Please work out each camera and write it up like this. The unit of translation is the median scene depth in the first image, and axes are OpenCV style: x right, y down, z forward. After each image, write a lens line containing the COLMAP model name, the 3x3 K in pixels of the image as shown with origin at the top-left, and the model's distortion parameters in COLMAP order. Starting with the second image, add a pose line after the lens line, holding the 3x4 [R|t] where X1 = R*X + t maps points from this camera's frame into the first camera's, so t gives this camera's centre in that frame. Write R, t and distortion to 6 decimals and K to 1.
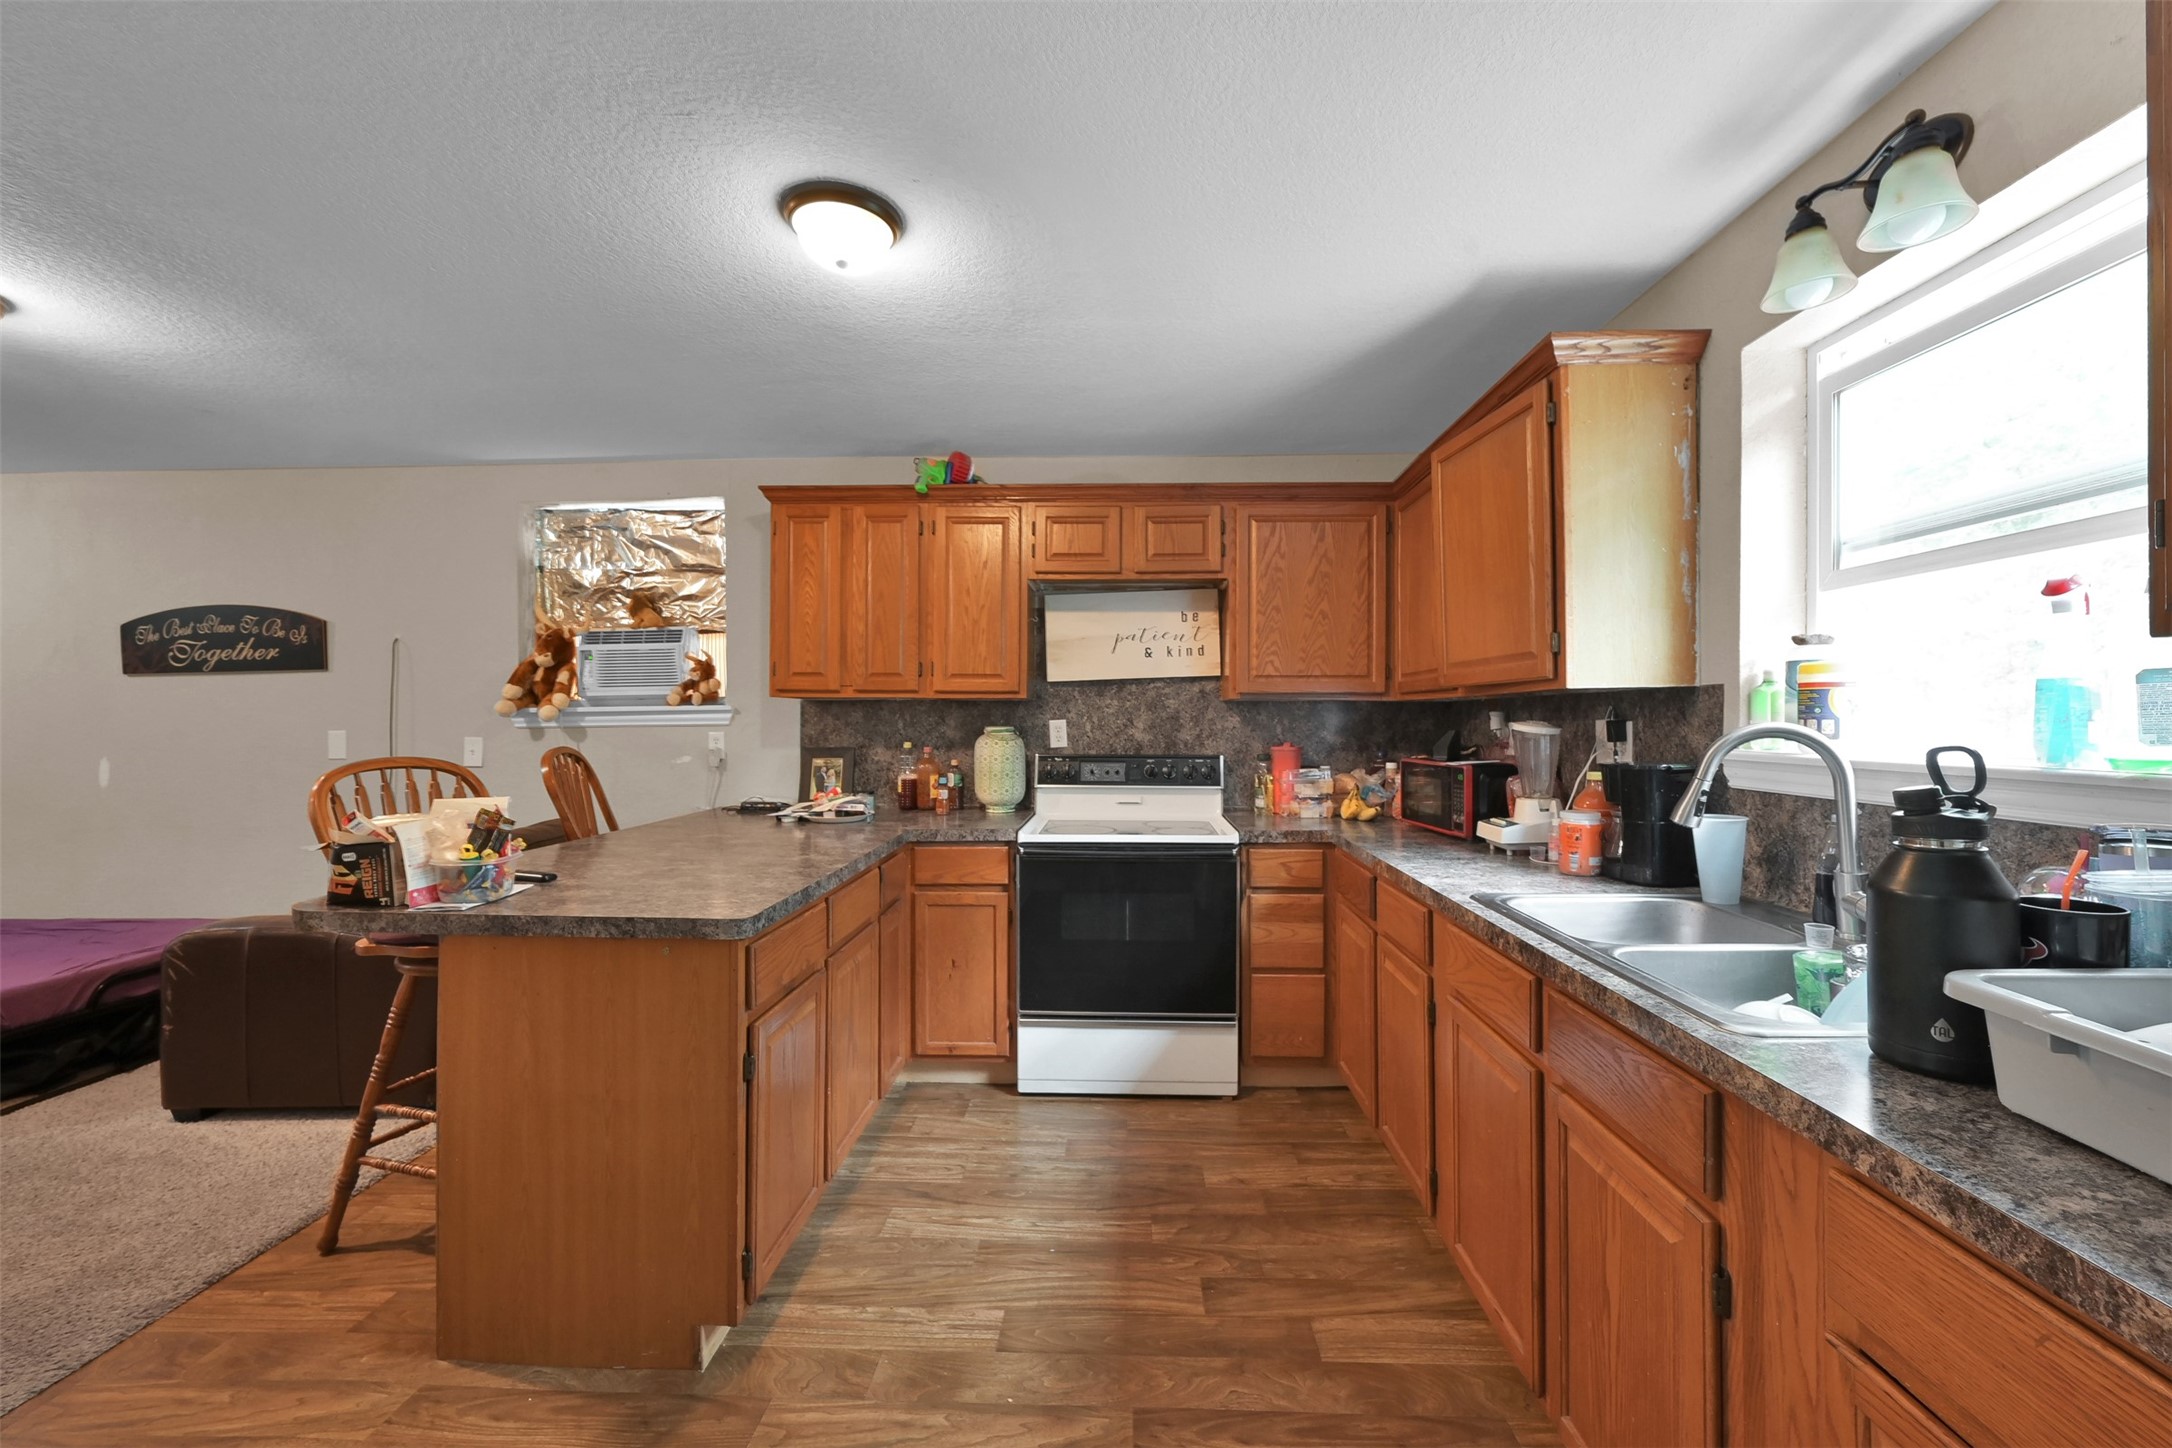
lens RADIAL K [[853.4, 0, 1086.2], [0, 853.4, 719.3], [0, 0, 1]] dist [0.000399, 0.000086]
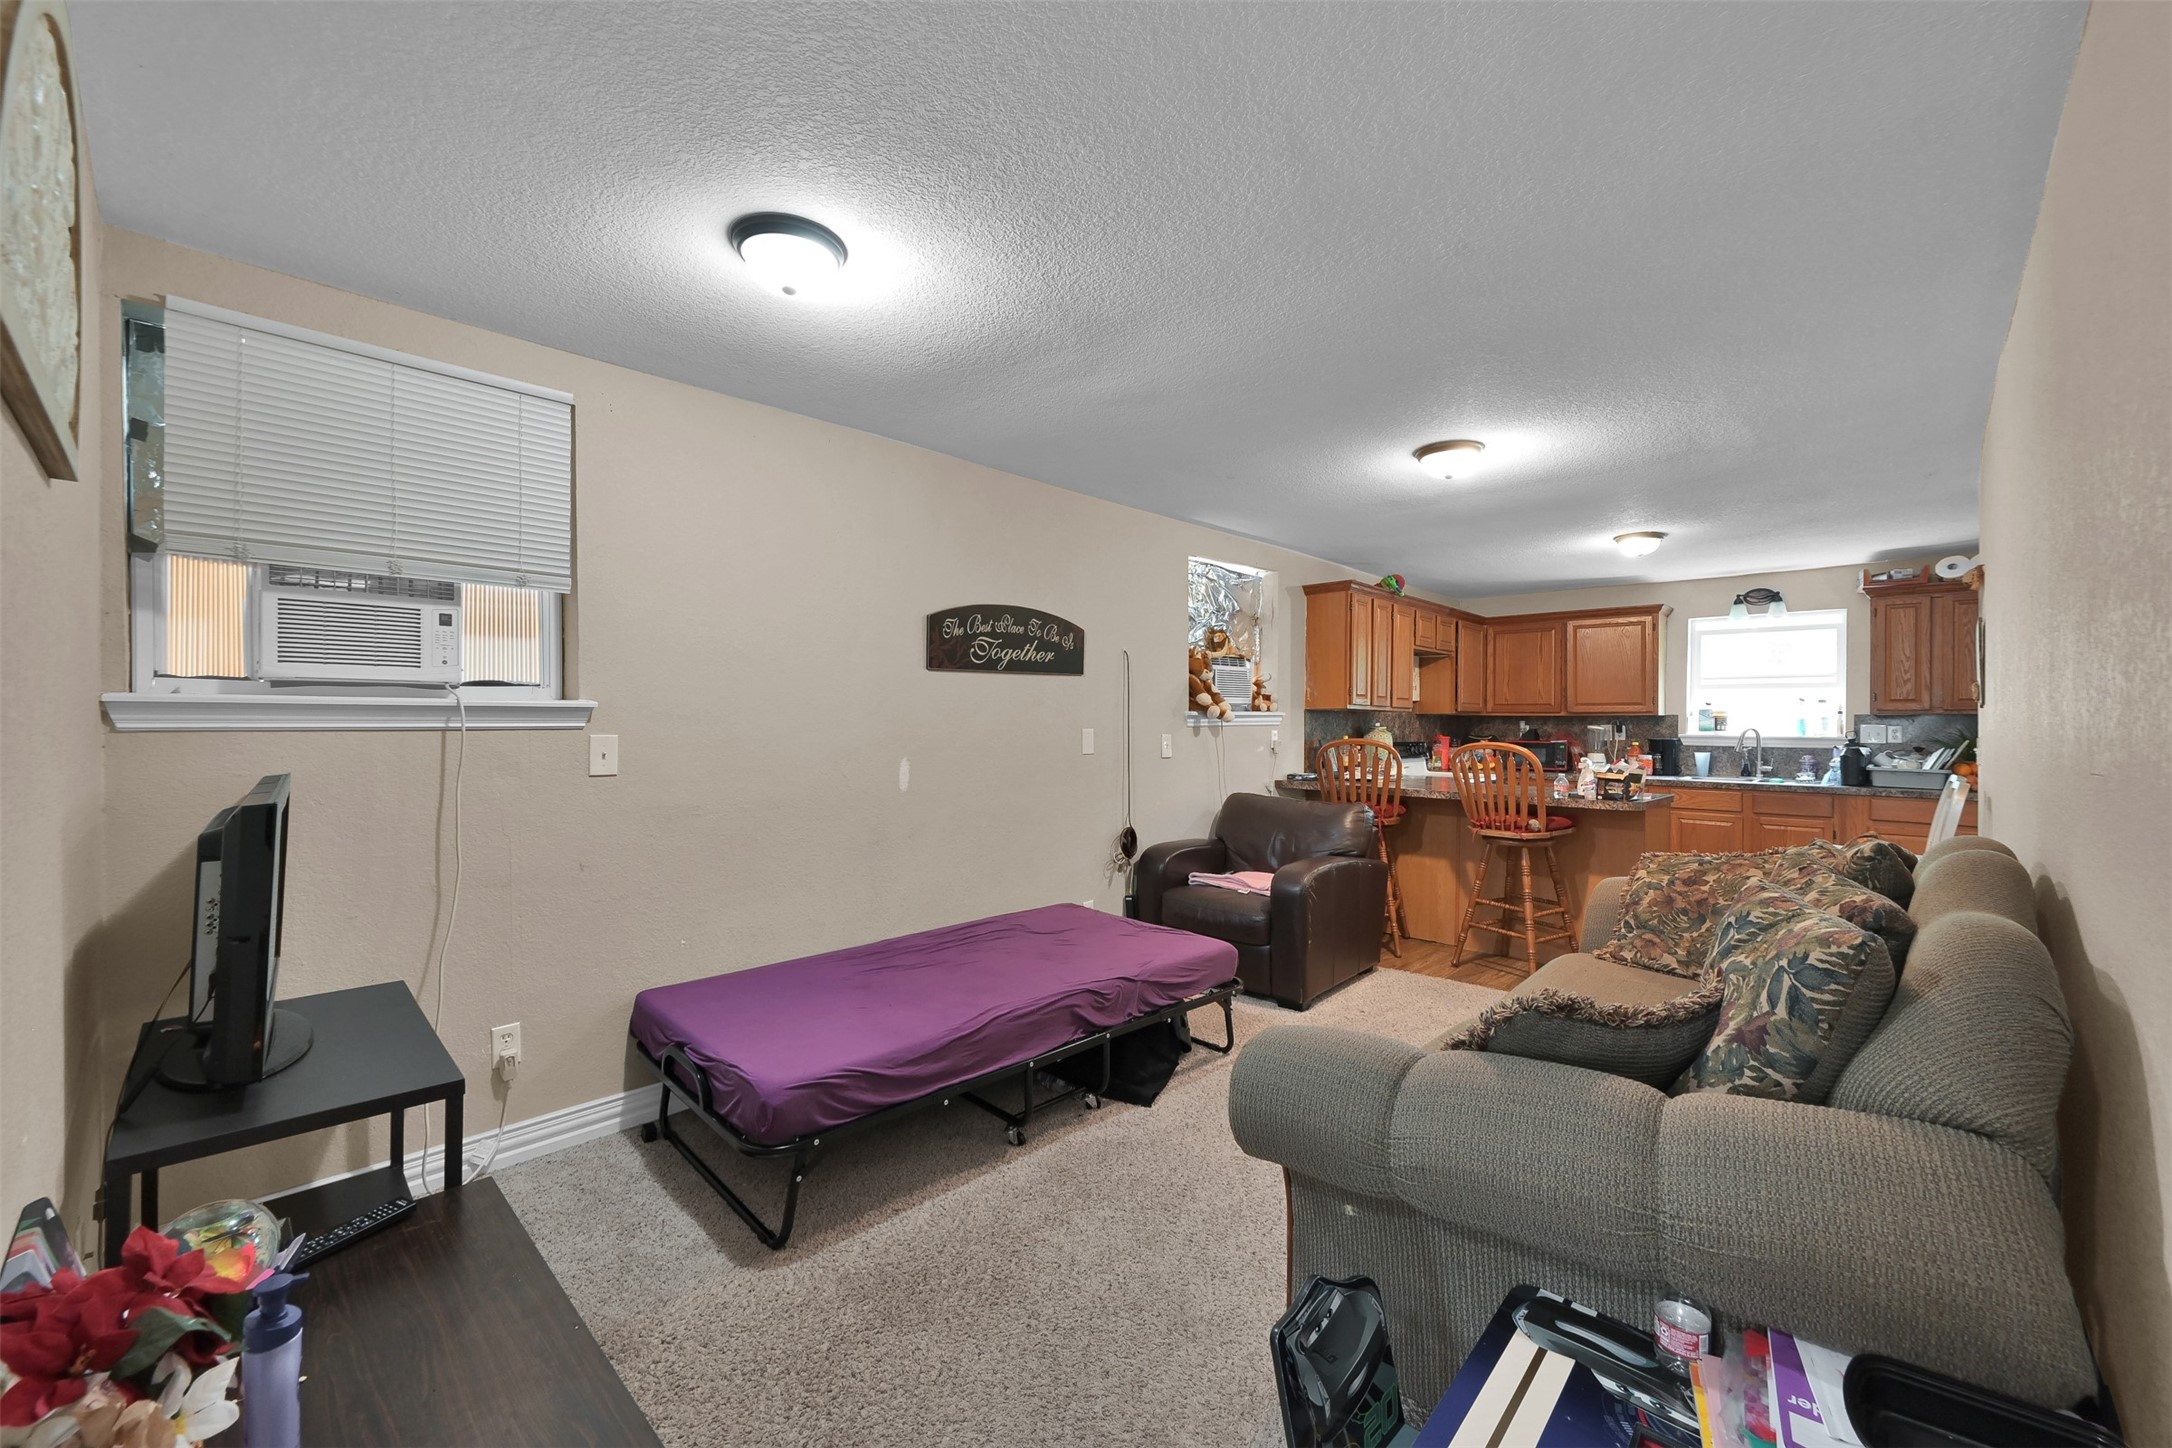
lens RADIAL K [[853.4, 0, 1084.0], [0, 853.4, 724.4], [0, 0, 1]] dist [0.000399, 0.000086]
pose [[0.667550, 0.004202, 0.744553, -1.717654], [-0.007849, 0.999968, 0.001394, 0.006062], [-0.744524, -0.006774, 0.667561, 0.252828]]
